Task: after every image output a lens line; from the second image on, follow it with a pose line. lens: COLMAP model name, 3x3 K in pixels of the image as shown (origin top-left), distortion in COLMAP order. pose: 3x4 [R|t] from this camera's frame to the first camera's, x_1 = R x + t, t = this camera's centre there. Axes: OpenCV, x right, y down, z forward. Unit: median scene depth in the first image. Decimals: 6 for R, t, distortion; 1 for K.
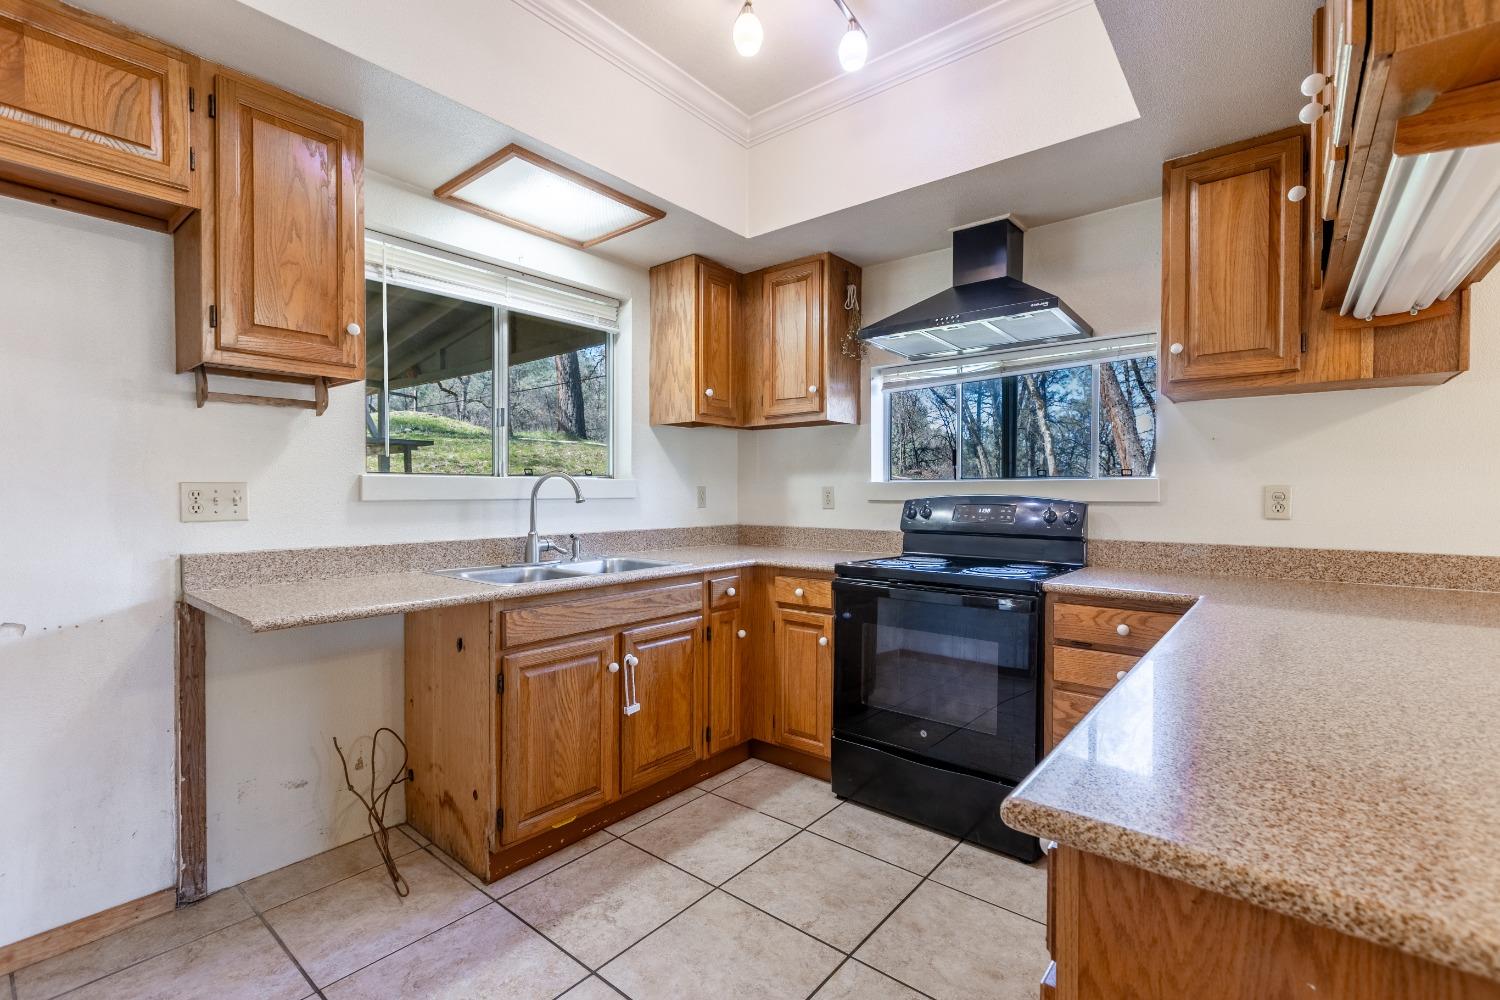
lens RADIAL K [[668.6, 0, 743.8], [0, 668.6, 498.4], [0, 0, 1]] dist [0.004942, -0.000245]
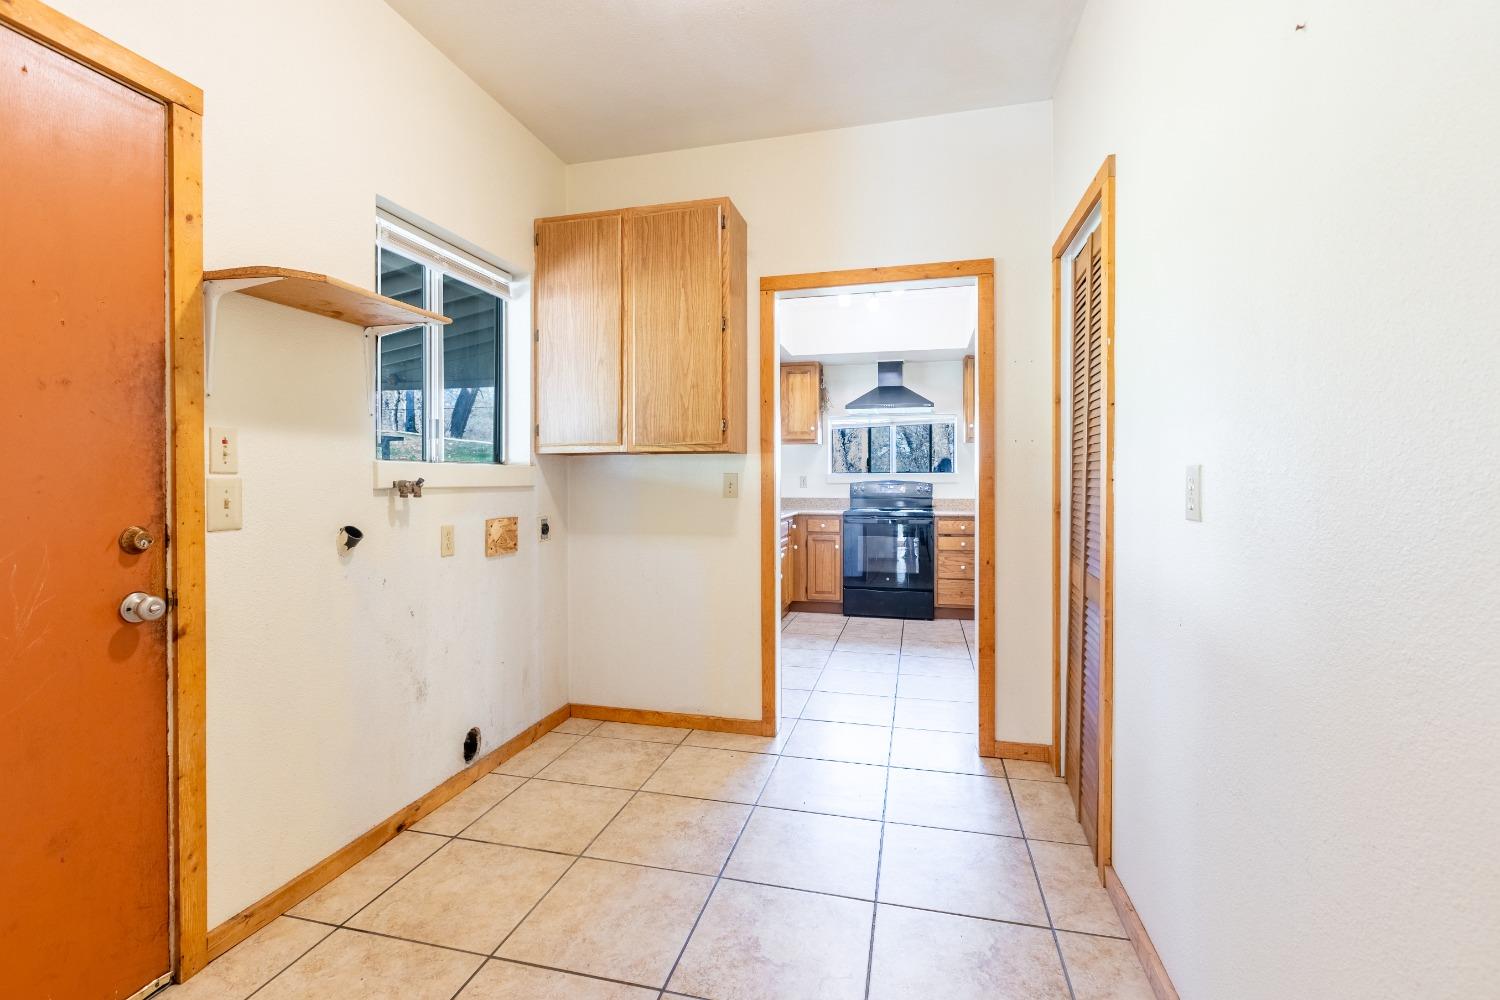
lens RADIAL K [[668.6, 0, 749.0], [0, 668.6, 474.5], [0, 0, 1]] dist [0.004942, -0.000245]
pose [[0.902350, 0.000850, 0.431002, -1.094554], [0.005312, 0.999900, -0.013095, 0.003210], [-0.430970, 0.014106, 0.902256, -0.865772]]
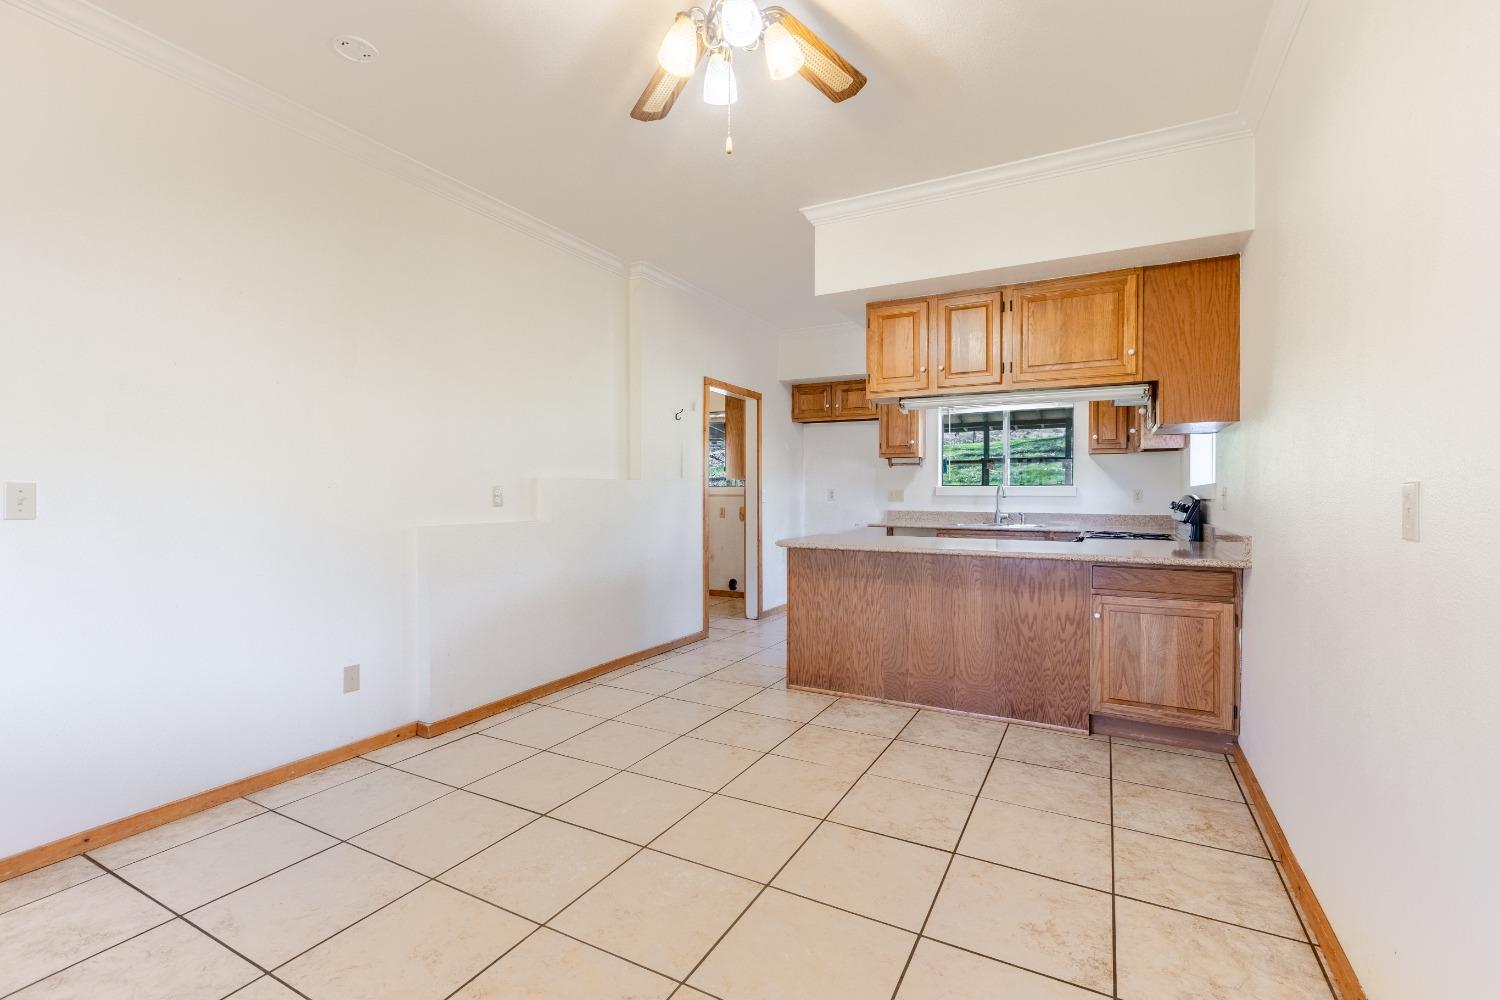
lens RADIAL K [[668.6, 0, 750.3], [0, 668.6, 495.5], [0, 0, 1]] dist [0.004942, -0.000245]
pose [[0.195589, 0.007667, -0.980656, 1.757065], [-0.011642, 0.999917, 0.005496, -0.003366], [0.980617, 0.010342, 0.195662, -0.269477]]
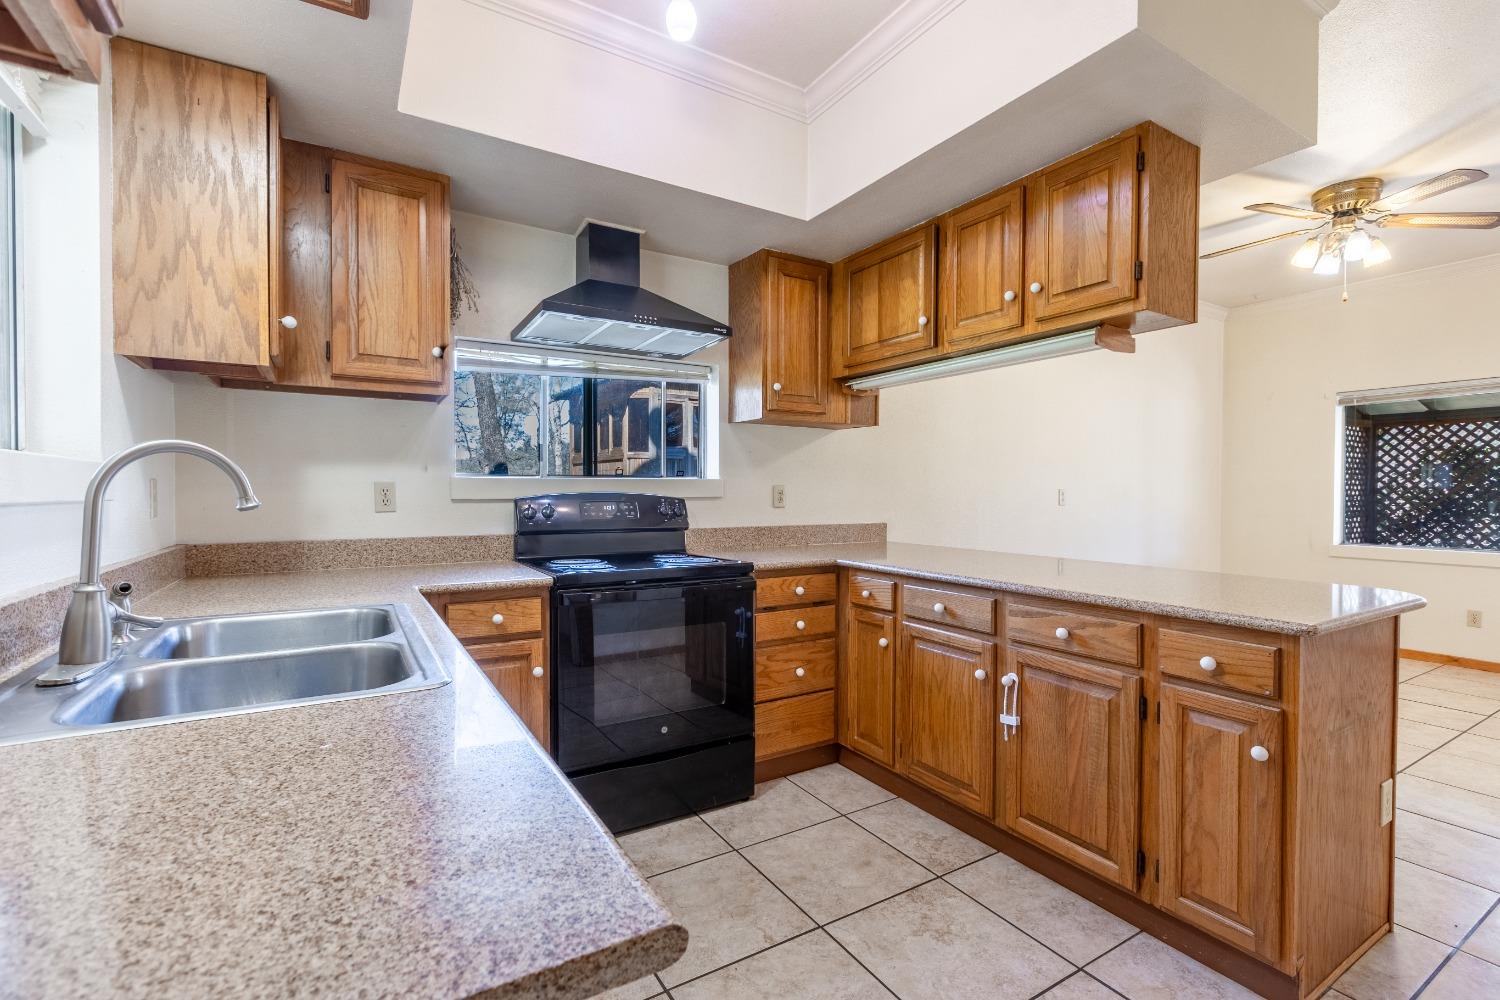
lens RADIAL K [[668.6, 0, 742.0], [0, 668.6, 497.9], [0, 0, 1]] dist [0.004942, -0.000245]
pose [[0.331254, -0.010032, 0.943488, -0.569412], [0.008332, 0.999936, 0.007707, -0.002747], [-0.943505, 0.005308, 0.331317, 0.496203]]
